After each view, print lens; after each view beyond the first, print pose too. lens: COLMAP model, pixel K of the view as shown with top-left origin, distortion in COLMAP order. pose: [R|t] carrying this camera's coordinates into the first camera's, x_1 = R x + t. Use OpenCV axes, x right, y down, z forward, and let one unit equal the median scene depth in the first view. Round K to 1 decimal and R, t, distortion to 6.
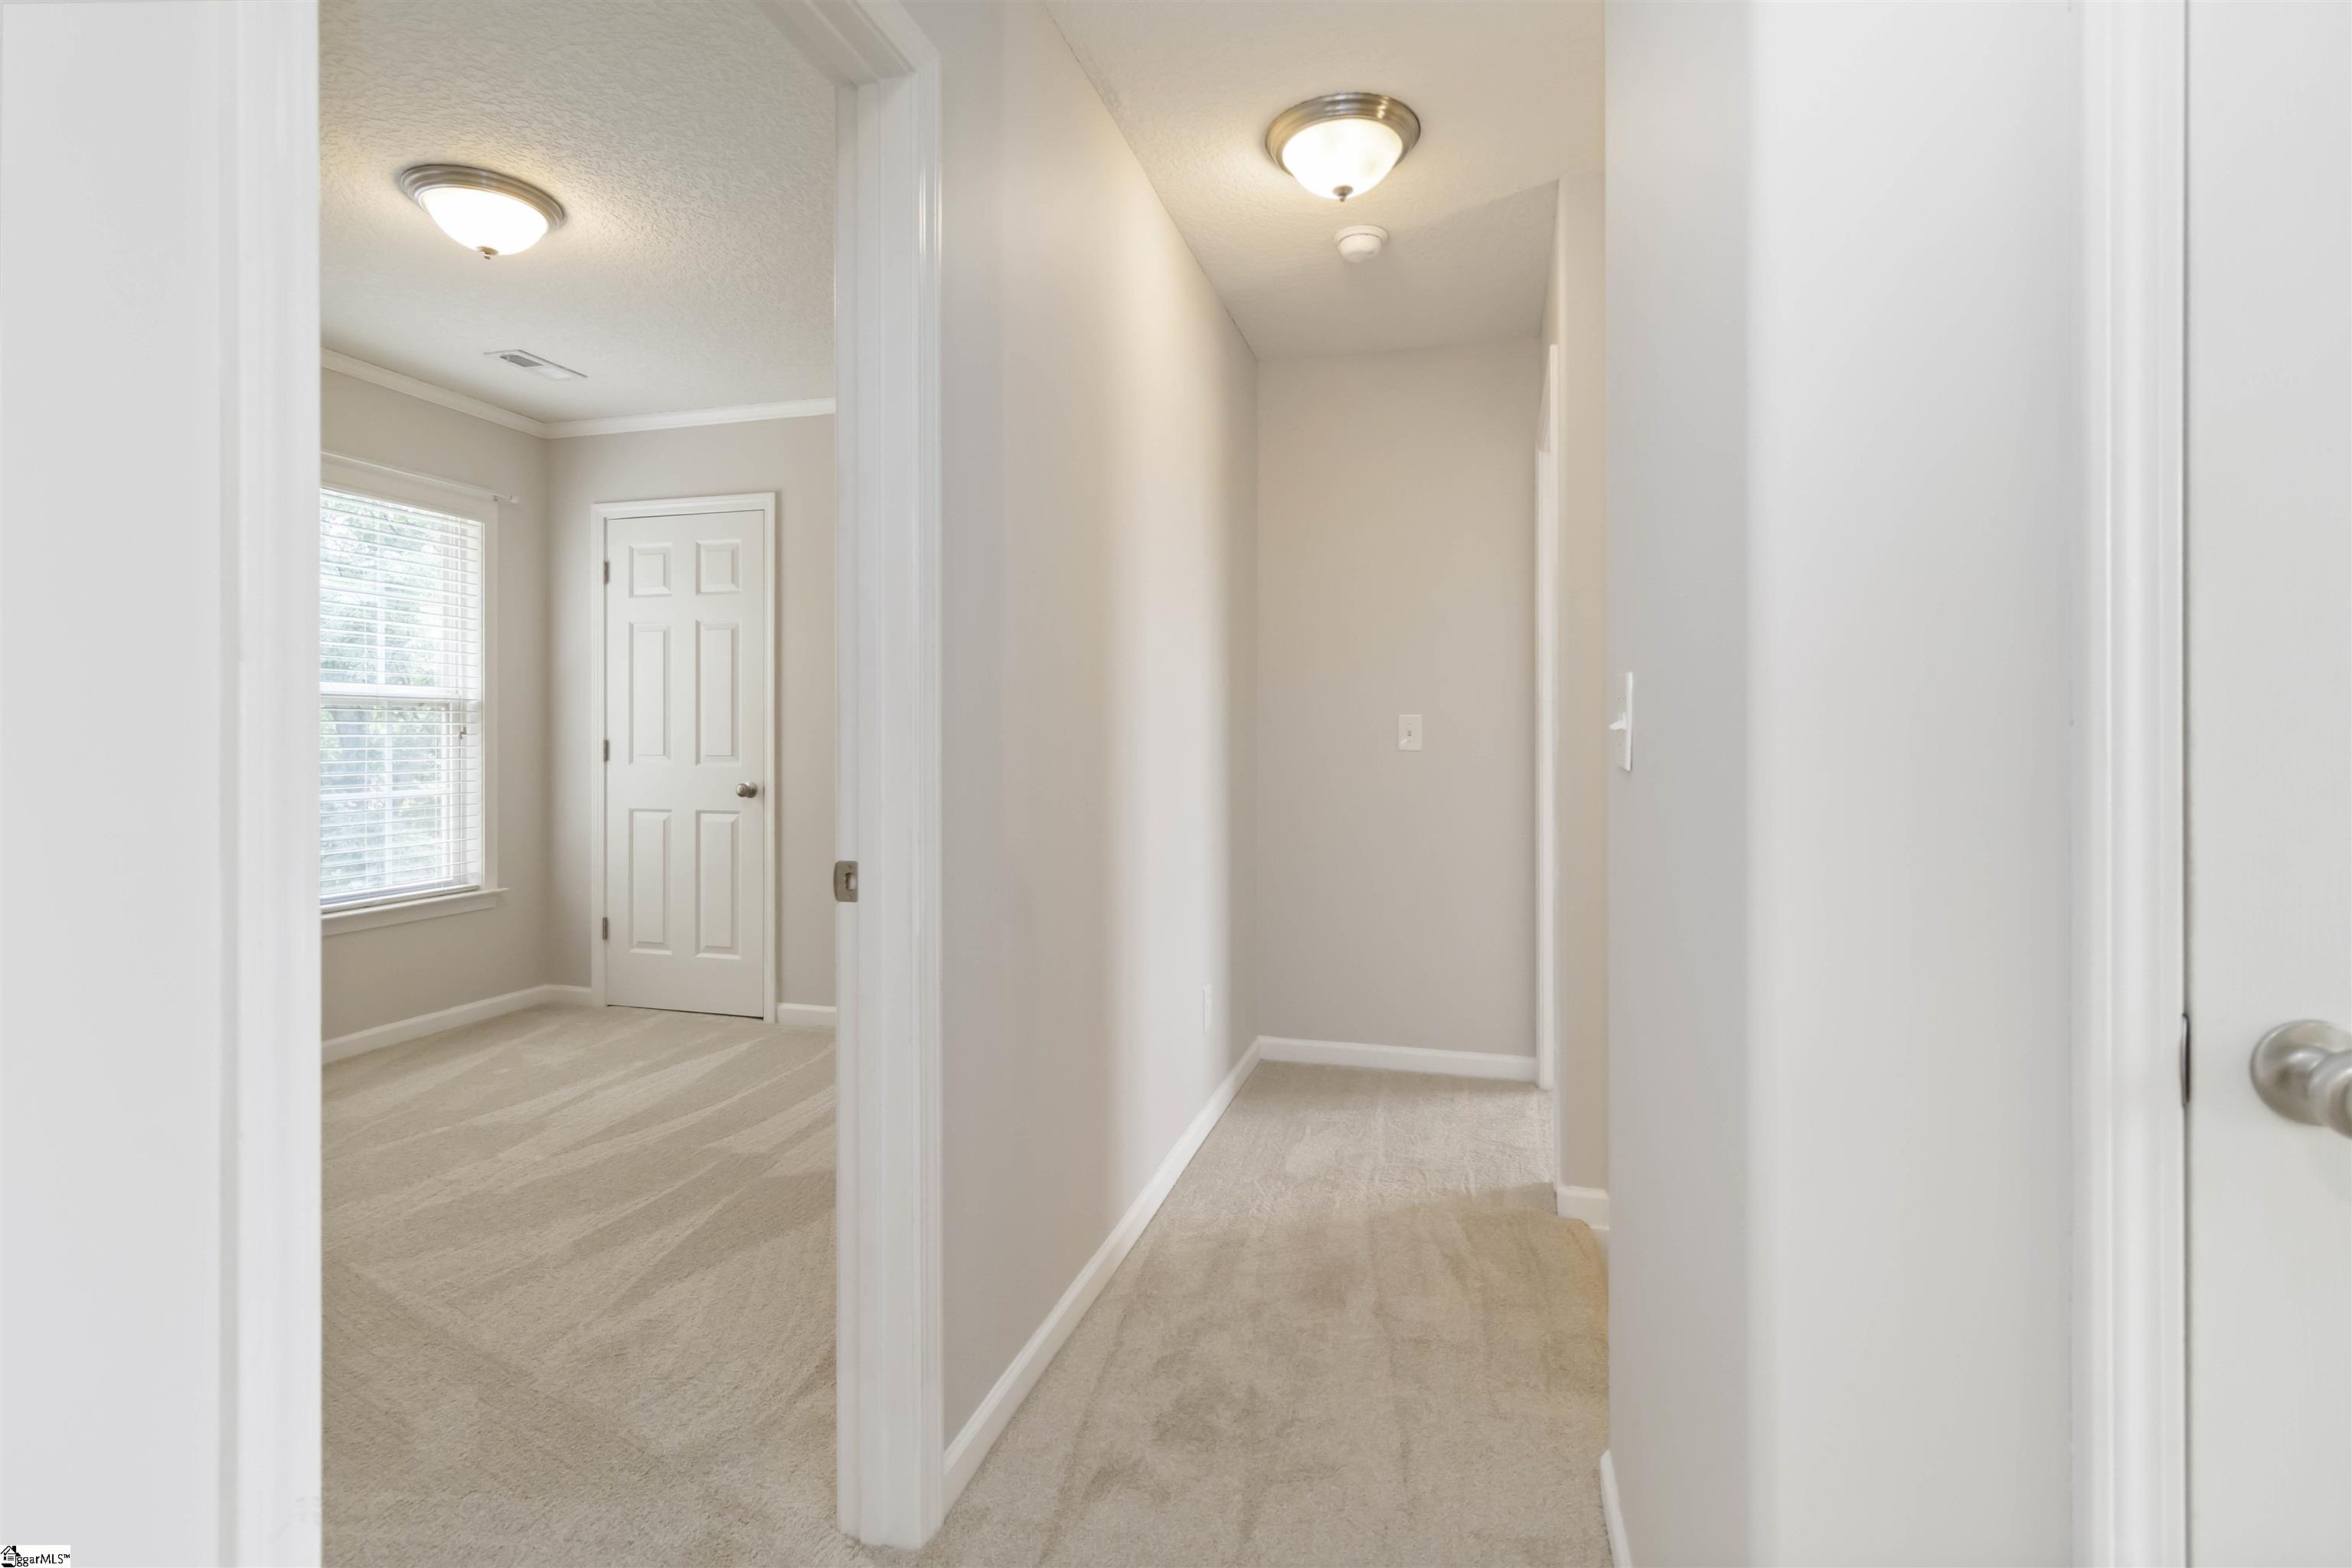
lens RADIAL K [[1099.0, 0, 1166.3], [0, 1099.0, 743.8], [0, 0, 1]] dist [0.002195, 0.000583]
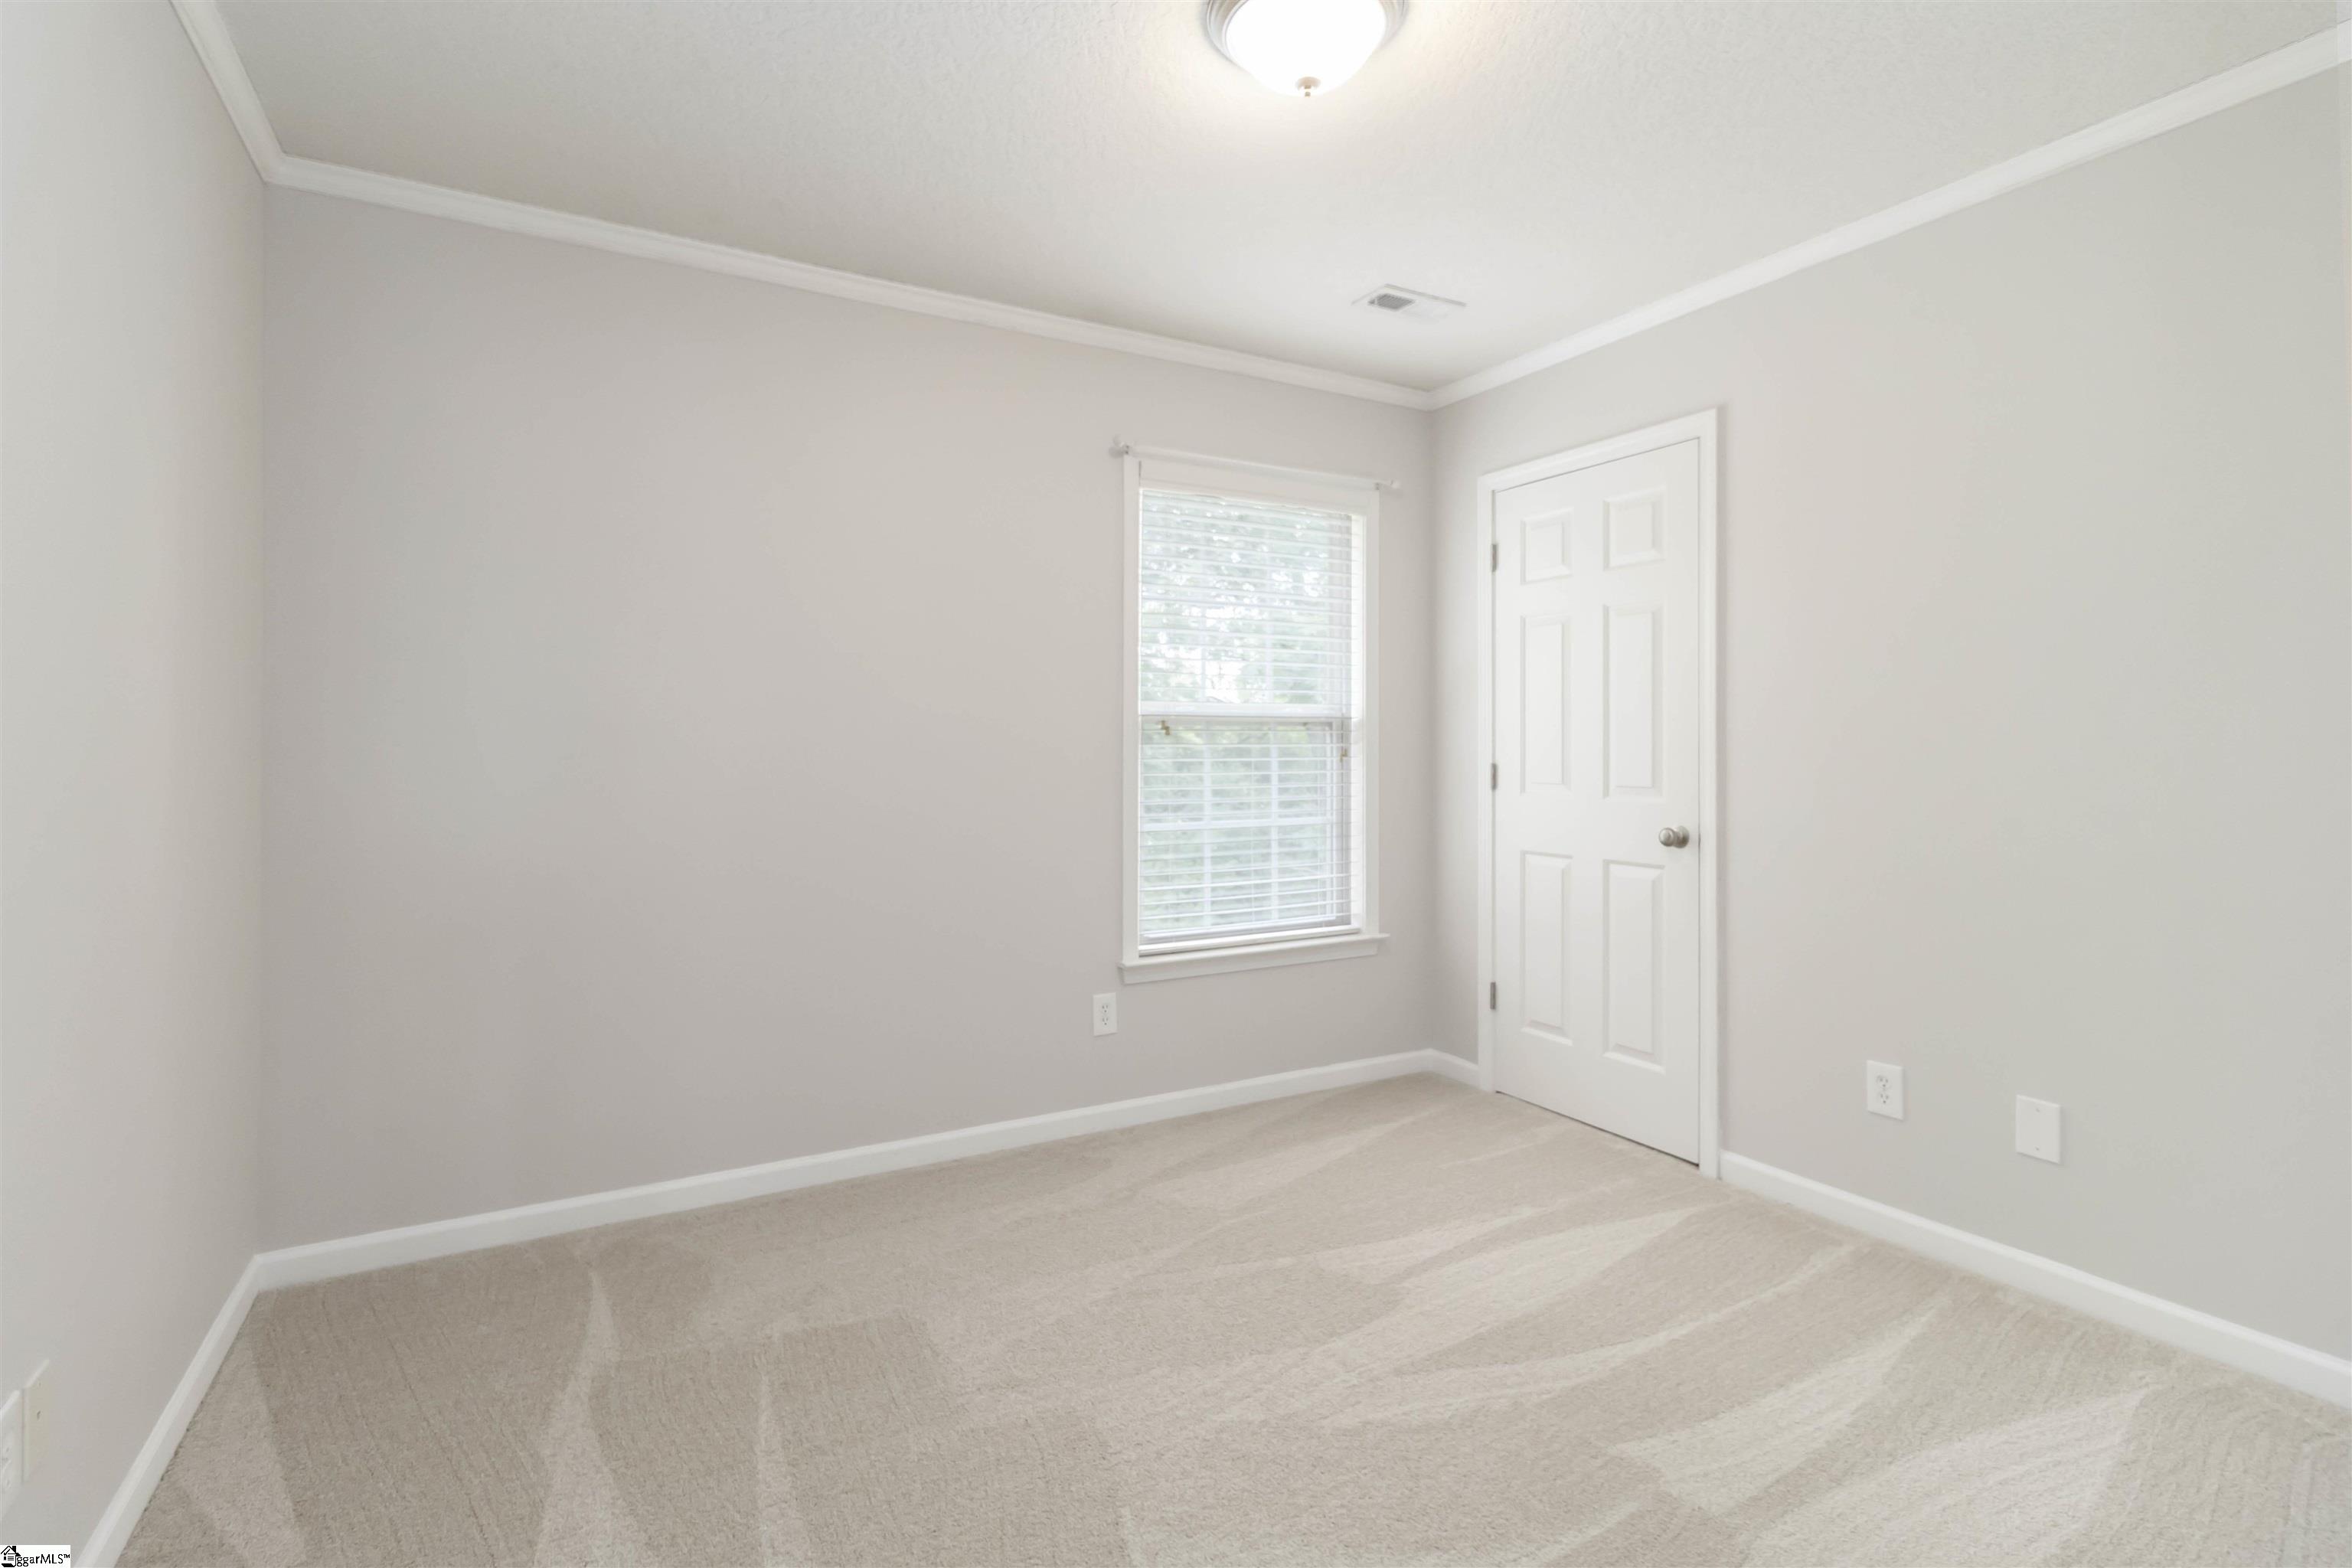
lens RADIAL K [[1099.0, 0, 1166.3], [0, 1099.0, 743.8], [0, 0, 1]] dist [0.002195, 0.000583]
pose [[0.705989, -0.002907, -0.708217, -0.111402], [-0.002769, 0.999973, -0.006865, -0.012365], [0.708217, 0.006808, 0.705962, 0.269087]]
